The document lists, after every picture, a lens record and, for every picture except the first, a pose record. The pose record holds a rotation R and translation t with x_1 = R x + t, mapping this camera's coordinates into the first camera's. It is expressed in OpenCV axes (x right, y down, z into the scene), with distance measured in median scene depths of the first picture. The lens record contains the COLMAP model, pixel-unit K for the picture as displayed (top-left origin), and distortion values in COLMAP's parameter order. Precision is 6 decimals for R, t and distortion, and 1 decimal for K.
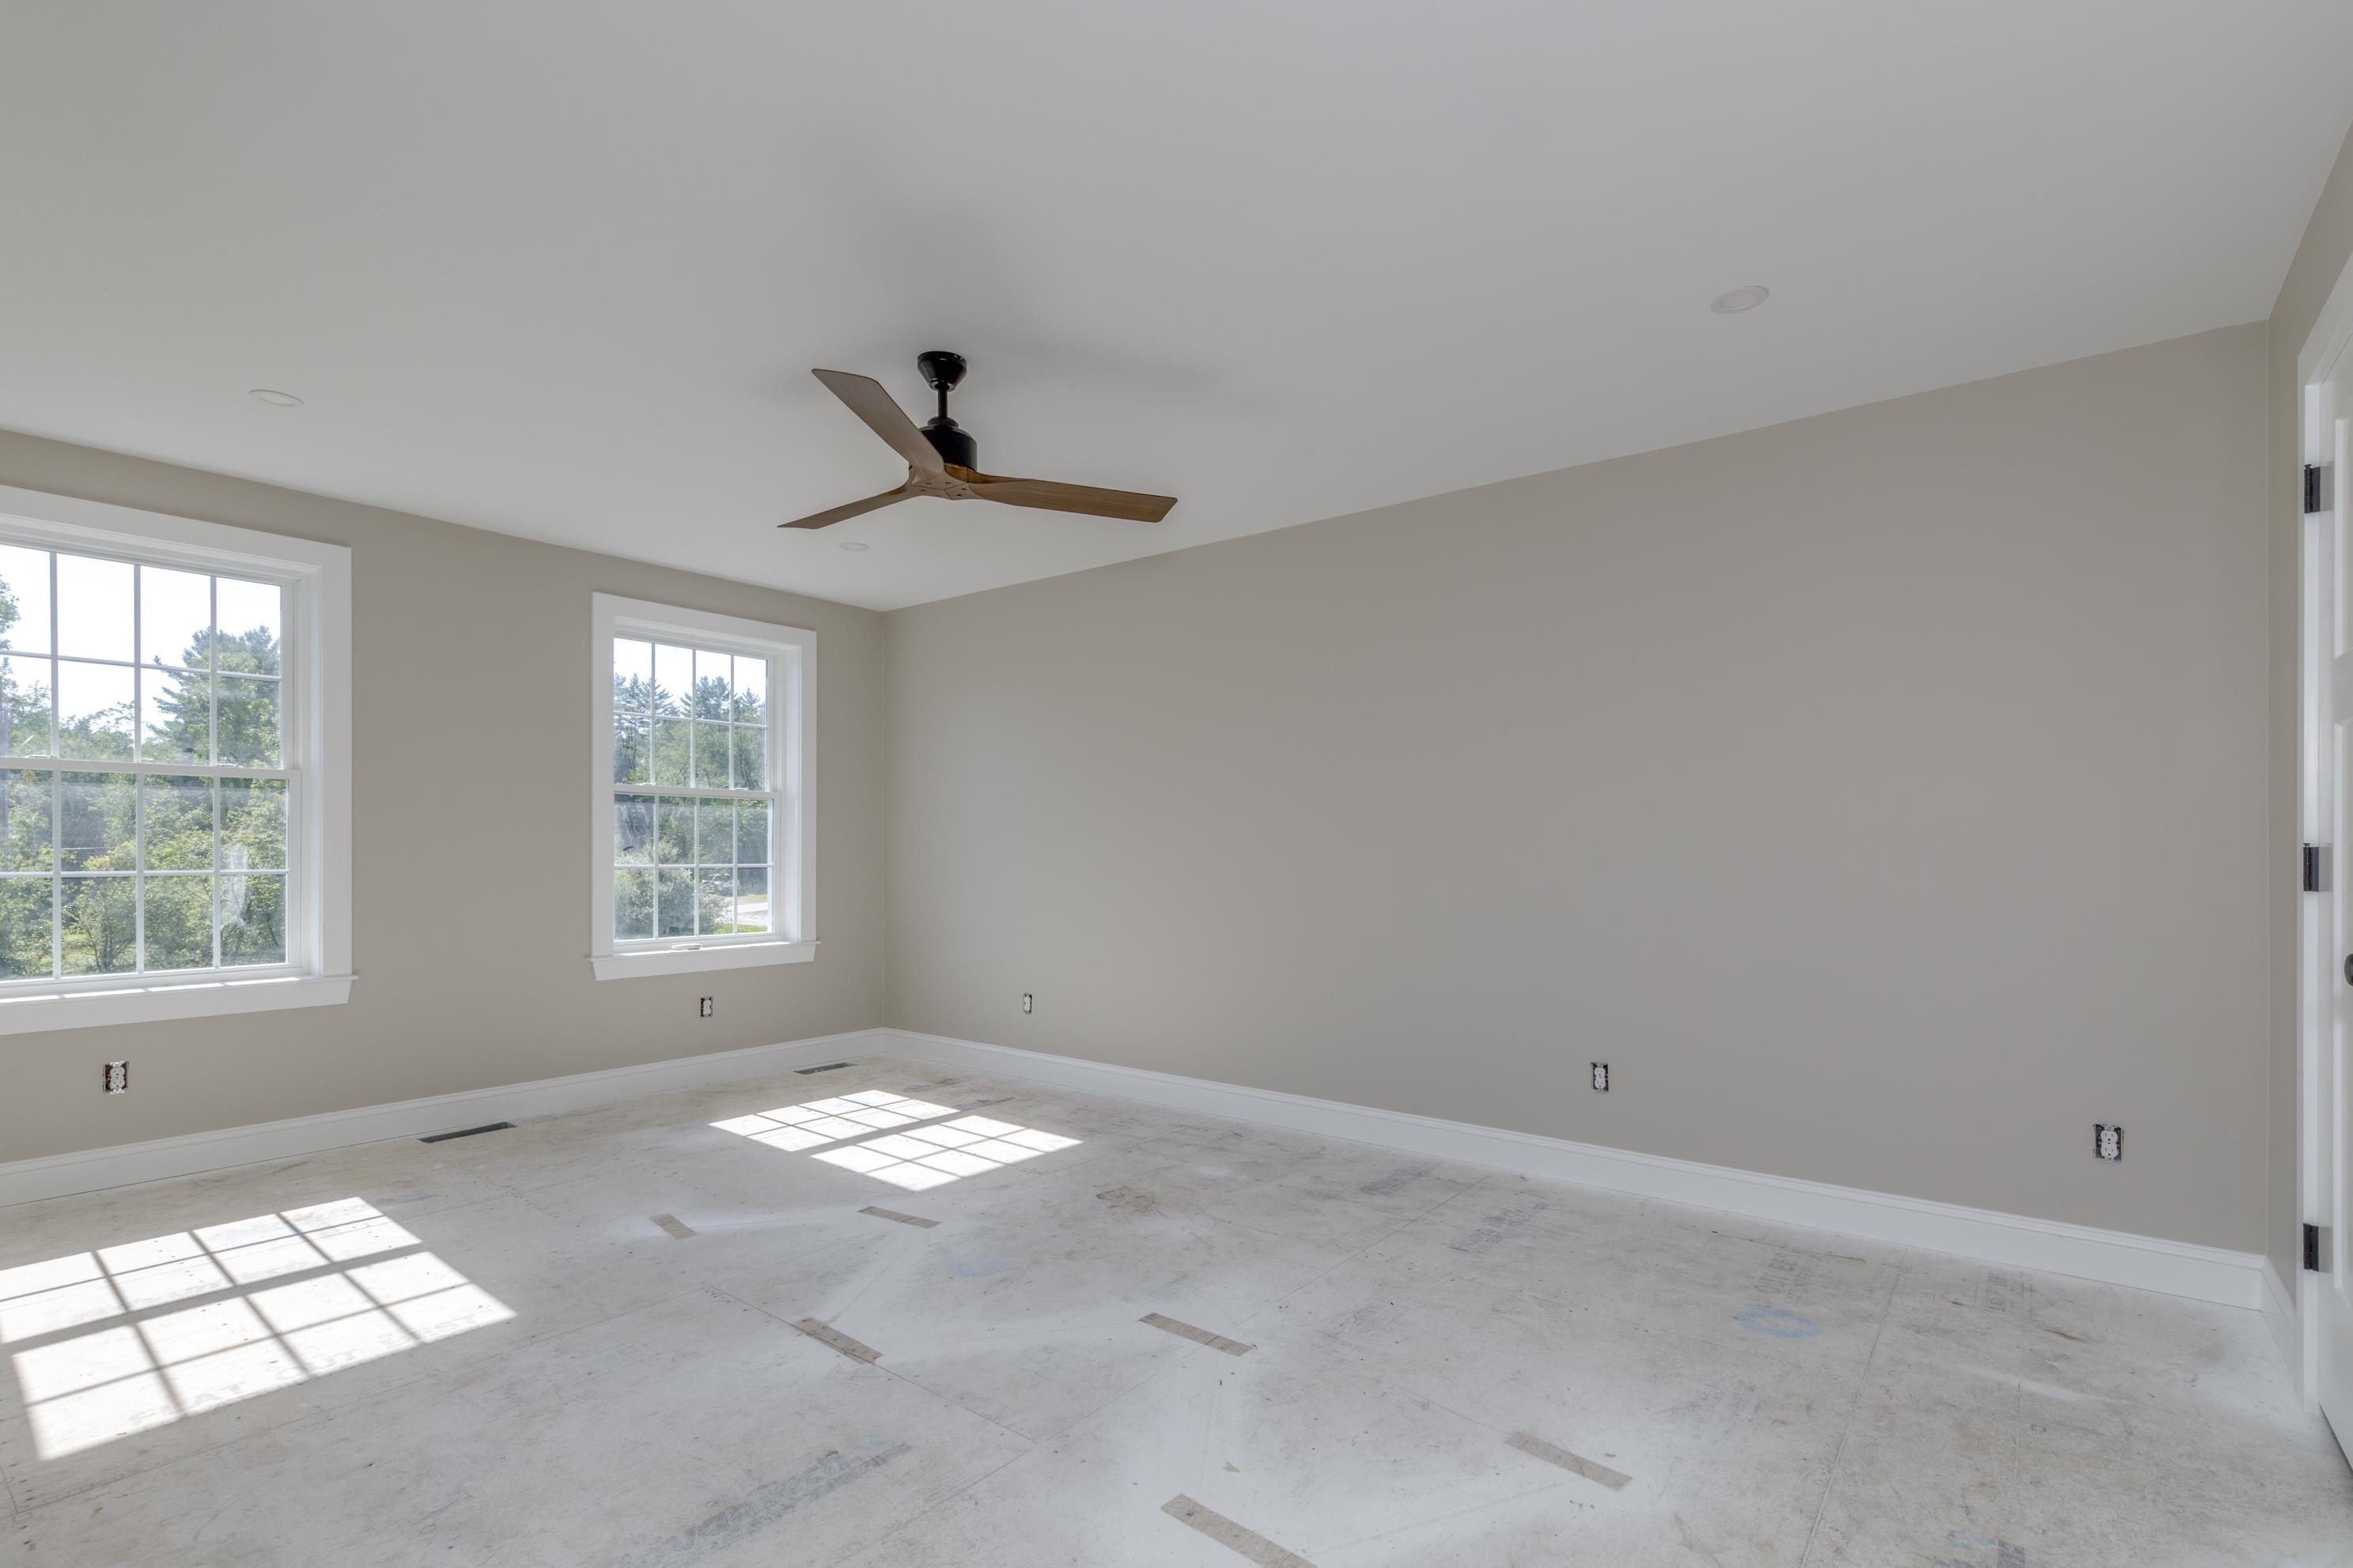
lens RADIAL K [[1074.6, 0, 1162.5], [0, 1074.6, 806.9], [0, 0, 1]] dist [0.003280, 0.000100]
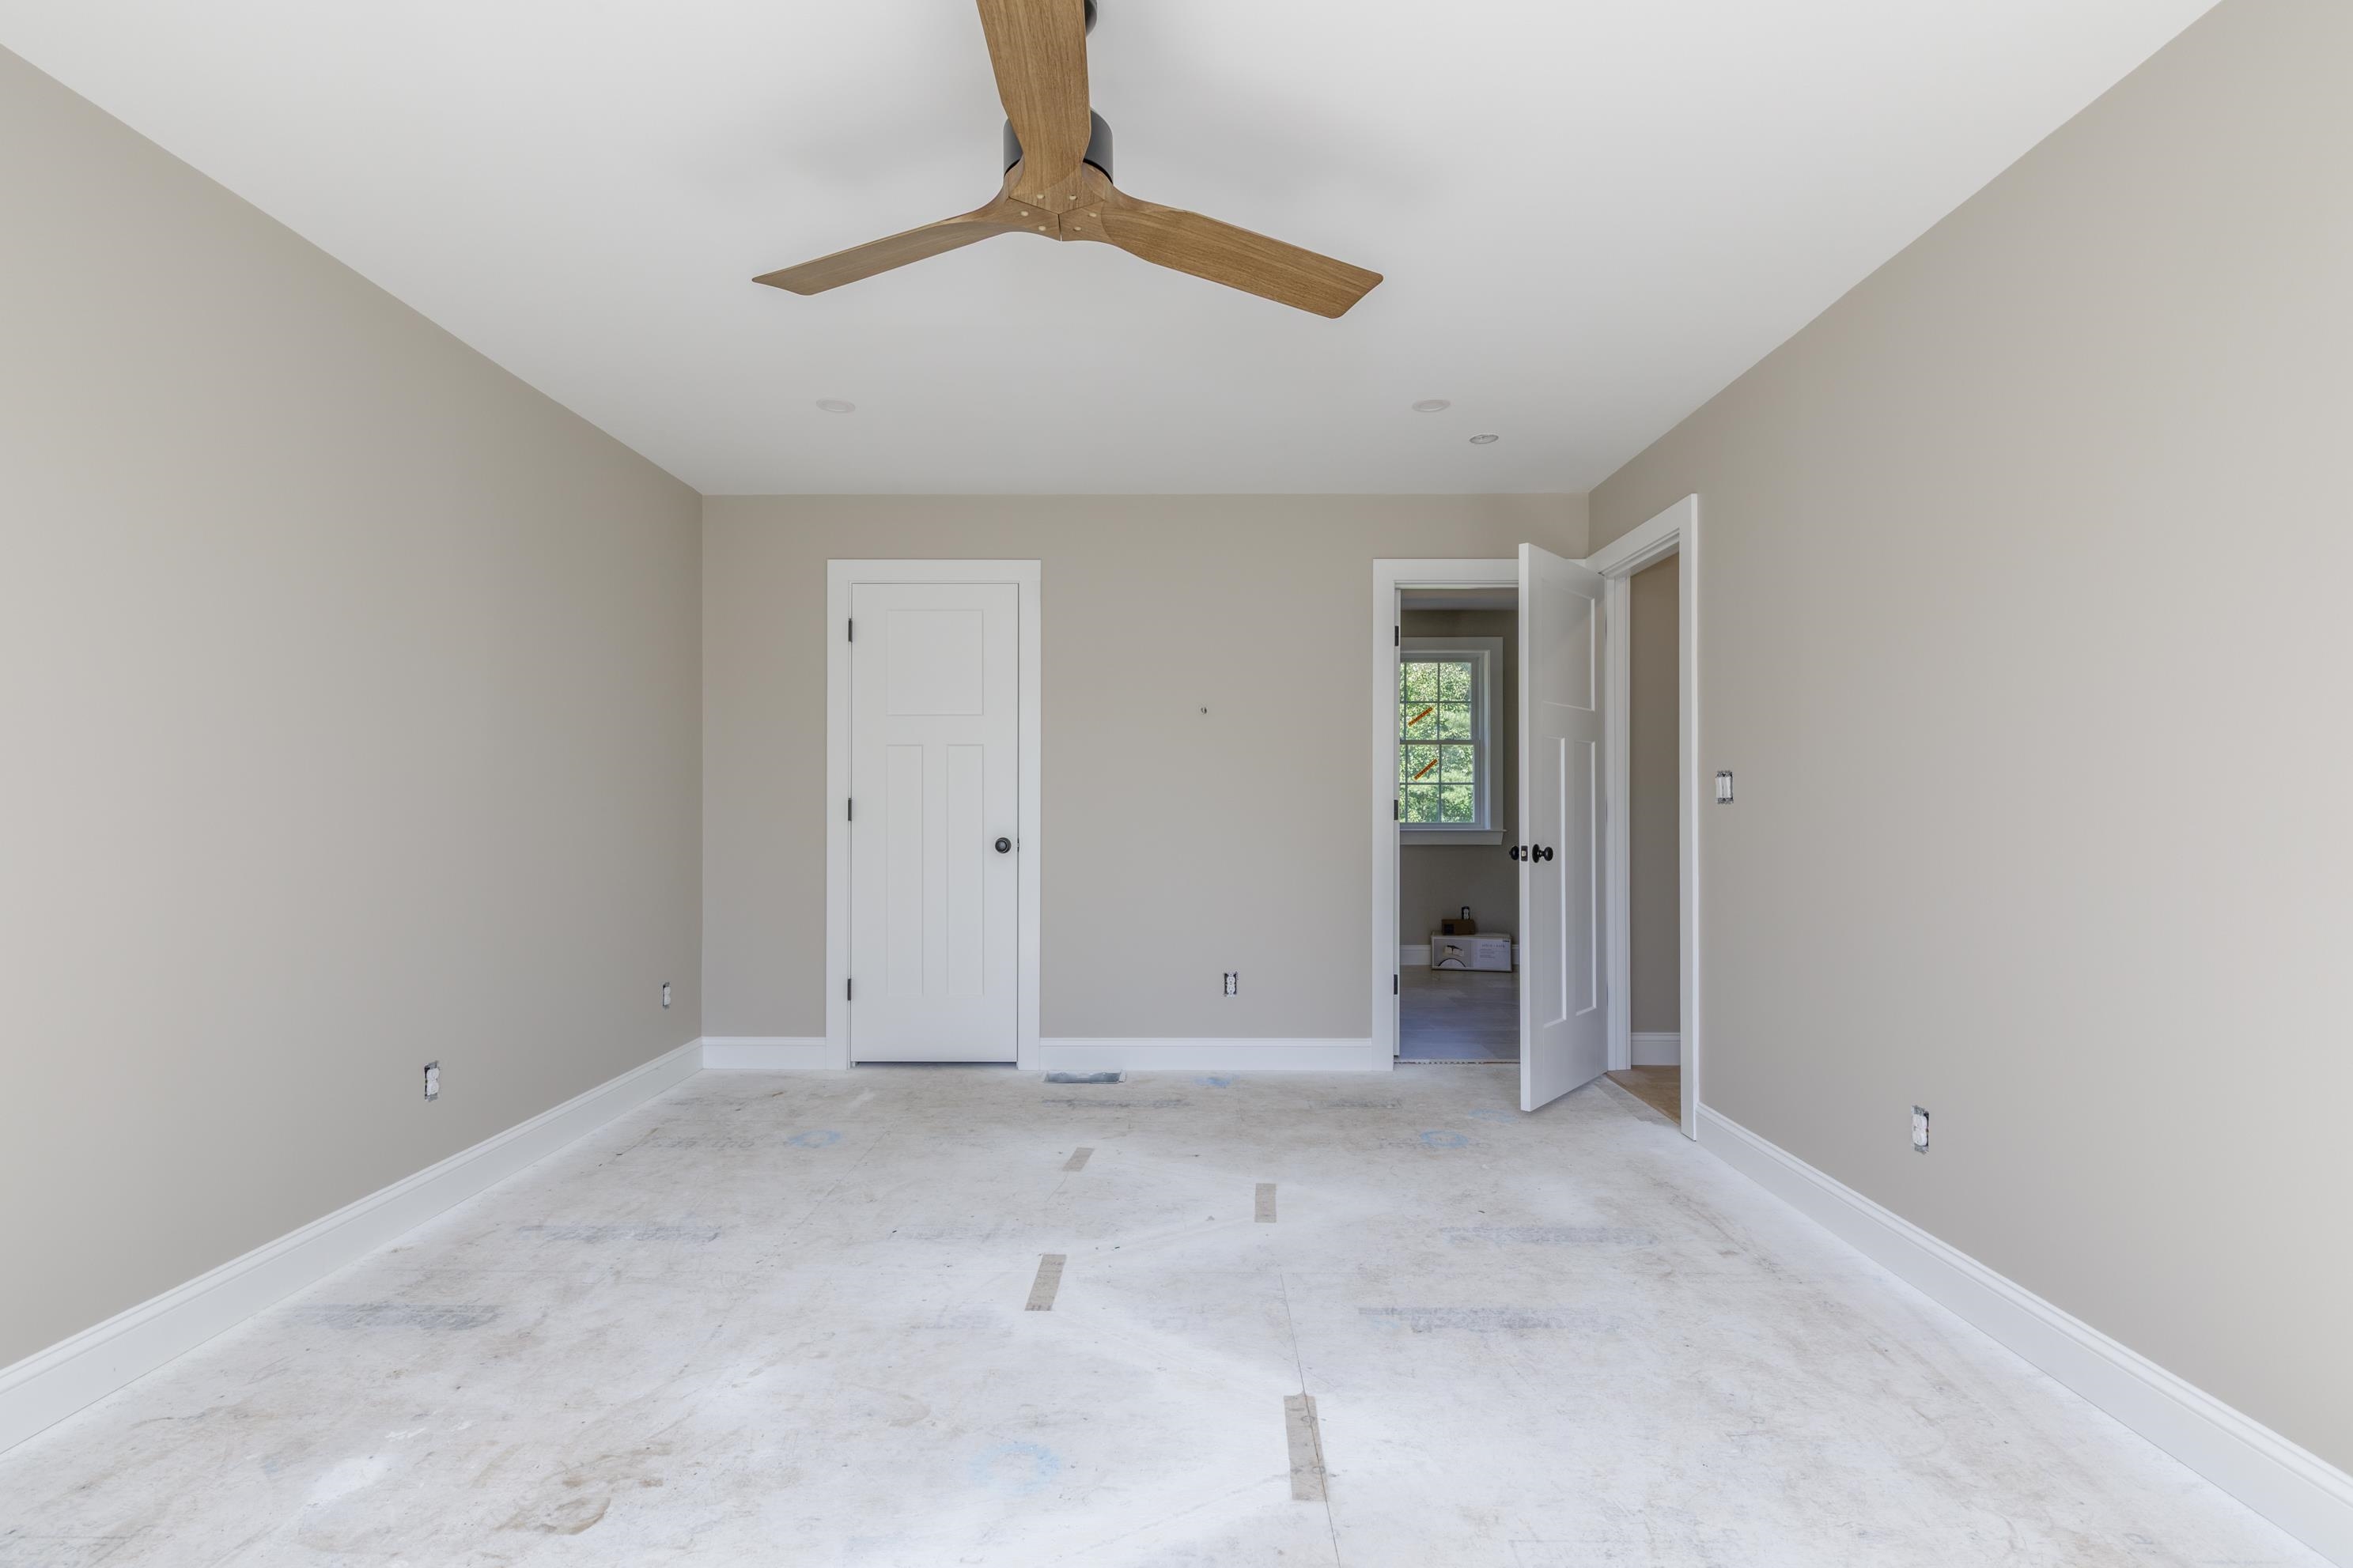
lens RADIAL K [[1071.8, 0, 1176.5], [0, 1071.8, 784.0], [0, 0, 1]] dist [0.000919, -0.000232]
pose [[-0.616624, 0.013325, 0.787145, -0.817110], [-0.030267, 0.998716, -0.040617, 0.058863], [-0.786676, -0.048870, -0.615429, 1.497114]]
